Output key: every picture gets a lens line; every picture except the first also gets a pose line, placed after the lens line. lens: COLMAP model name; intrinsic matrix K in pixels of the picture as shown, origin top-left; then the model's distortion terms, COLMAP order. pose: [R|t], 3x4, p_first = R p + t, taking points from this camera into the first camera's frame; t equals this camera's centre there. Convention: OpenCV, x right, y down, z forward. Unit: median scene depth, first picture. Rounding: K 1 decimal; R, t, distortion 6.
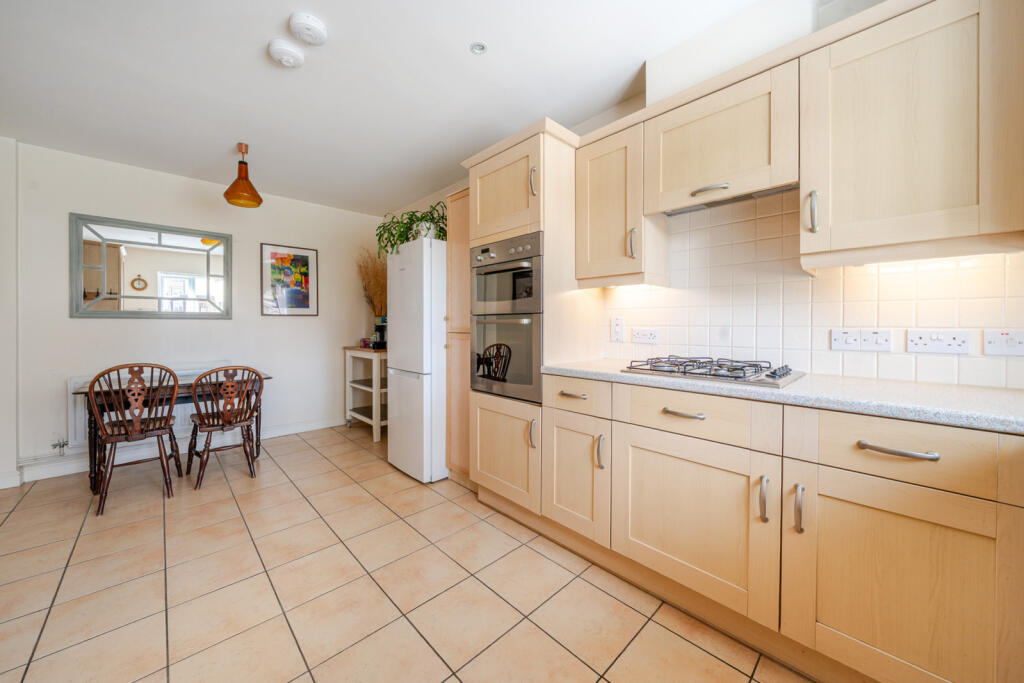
lens RADIAL K [[367.9, 0, 511.0], [0, 367.9, 333.2], [0, 0, 1]] dist [0.001132, 0.000072]
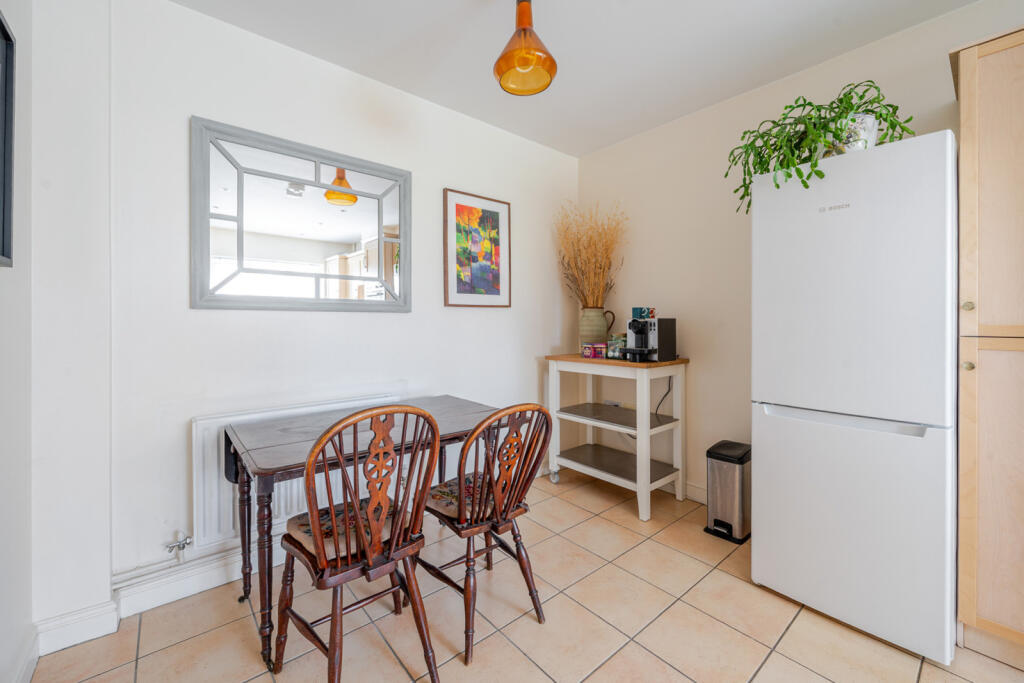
lens RADIAL K [[410.9, 0, 512.2], [0, 410.9, 331.2], [0, 0, 1]] dist [0.003352, -0.000418]
pose [[0.998108, 0.001174, -0.061472, -0.729797], [-0.001210, 0.999999, -0.000553, -0.008269], [0.061471, 0.000626, 0.998109, 0.446681]]
